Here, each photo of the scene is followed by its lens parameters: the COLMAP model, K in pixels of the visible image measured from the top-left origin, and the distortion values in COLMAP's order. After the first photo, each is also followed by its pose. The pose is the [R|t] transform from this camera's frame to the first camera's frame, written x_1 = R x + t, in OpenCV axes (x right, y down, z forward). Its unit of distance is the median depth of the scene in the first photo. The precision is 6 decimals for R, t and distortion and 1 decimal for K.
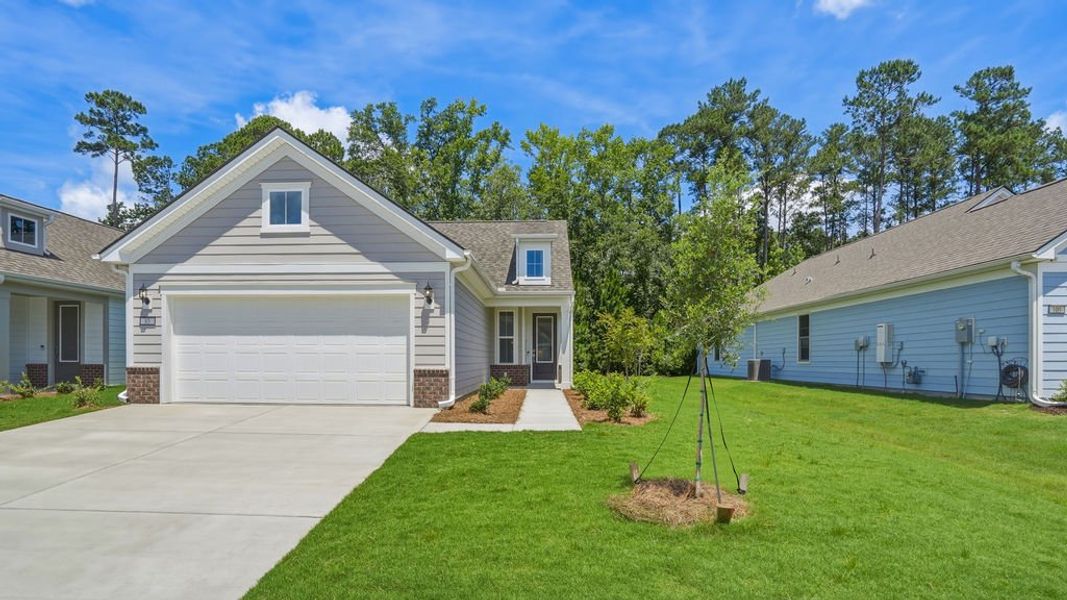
lens RADIAL K [[521.2, 0, 521.6], [0, 521.2, 357.3], [0, 0, 1]] dist [-0.057635, 0.023510]
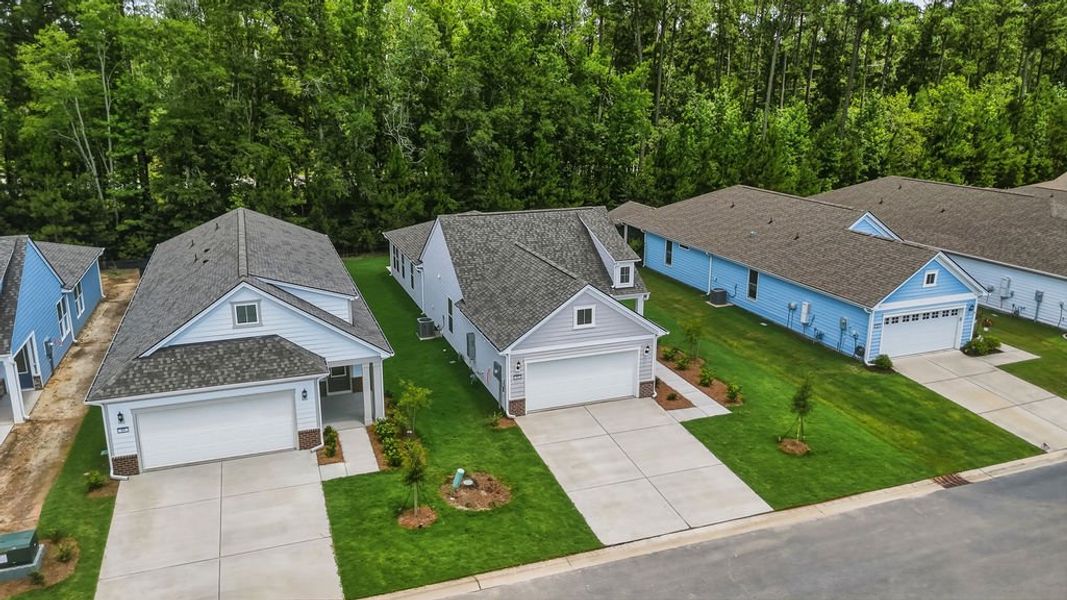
lens RADIAL K [[776.4, 0, 526.2], [0, 776.4, 287.9], [0, 0, 1]] dist [0.104305, -0.128348]
pose [[0.928745, -0.100060, 0.356959, -1.751906], [0.004486, 0.965849, 0.259067, -1.194288], [-0.370691, -0.239006, 0.897477, -1.655967]]
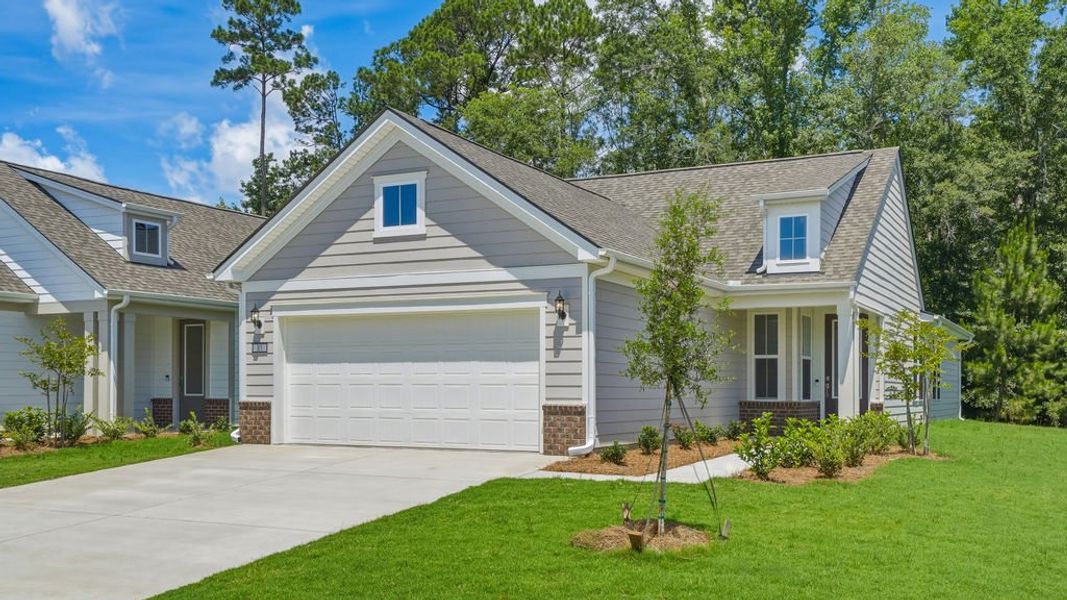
lens RADIAL K [[1039.0, 0, 526.9], [0, 1039.0, 372.8], [0, 0, 1]] dist [0.048867, 0.015760]
pose [[0.904663, -0.007826, -0.426057, 0.413778], [0.000755, 0.999859, -0.016762, 0.000836], [0.426128, 0.014842, 0.904541, -0.390194]]
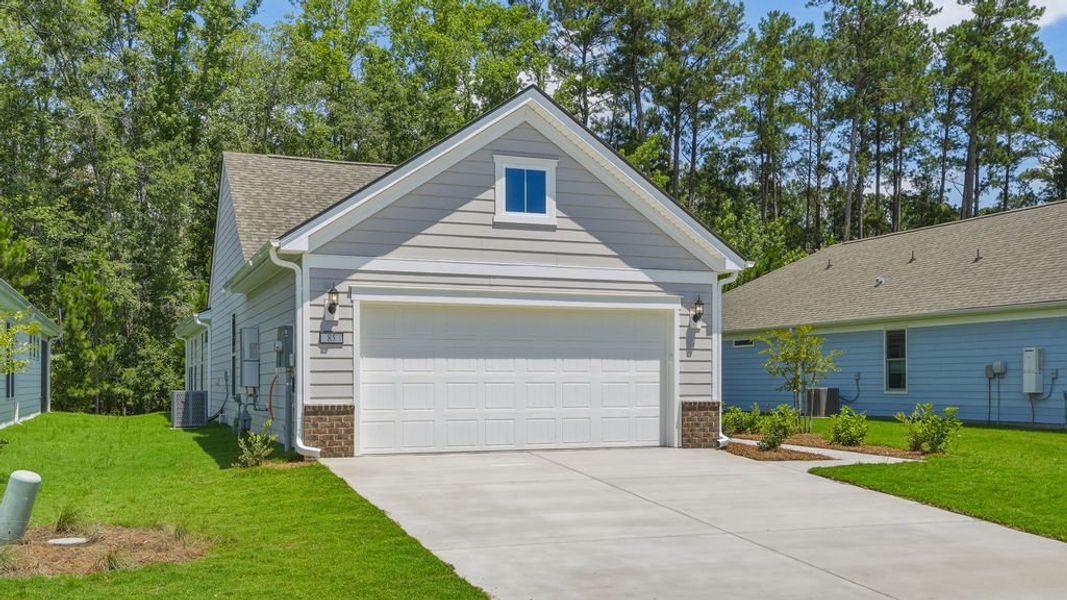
lens RADIAL K [[1039.0, 0, 526.9], [0, 1039.0, 372.8], [0, 0, 1]] dist [0.048867, 0.015760]
pose [[0.918497, -0.002390, 0.395420, -1.049364], [0.007272, 0.999915, -0.010848, -0.006449], [-0.395360, 0.012839, 0.918436, -0.397055]]
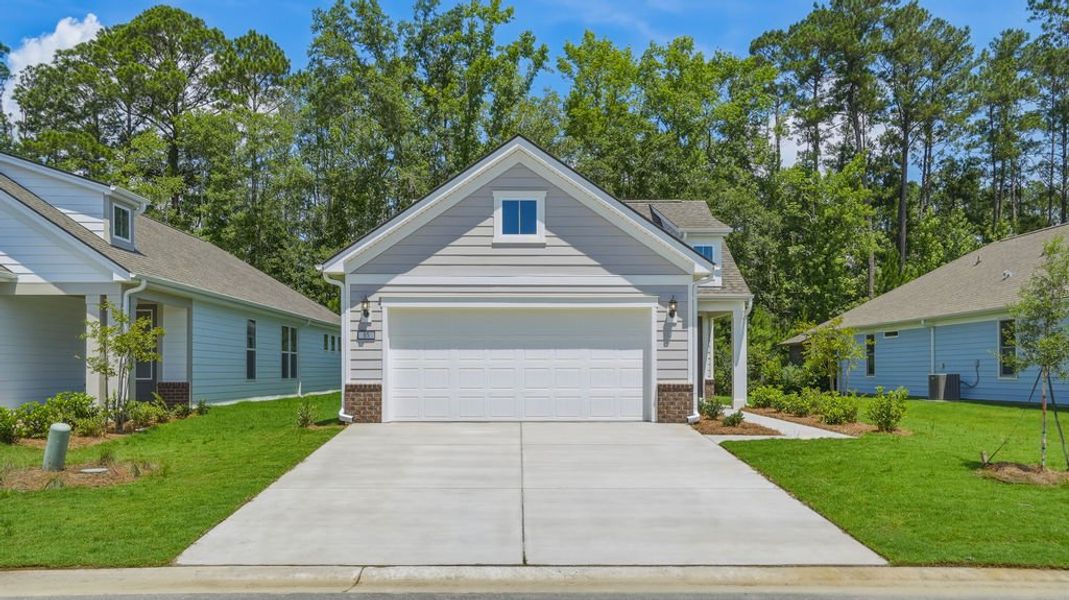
lens RADIAL K [[829.5, 0, 534.0], [0, 829.5, 365.6], [0, 0, 1]] dist [0.016628, 0.010489]
pose [[0.998507, -0.005017, 0.054393, -0.511177], [0.005506, 0.999946, -0.008847, 0.000604], [-0.054346, 0.009133, 0.998480, -0.539444]]
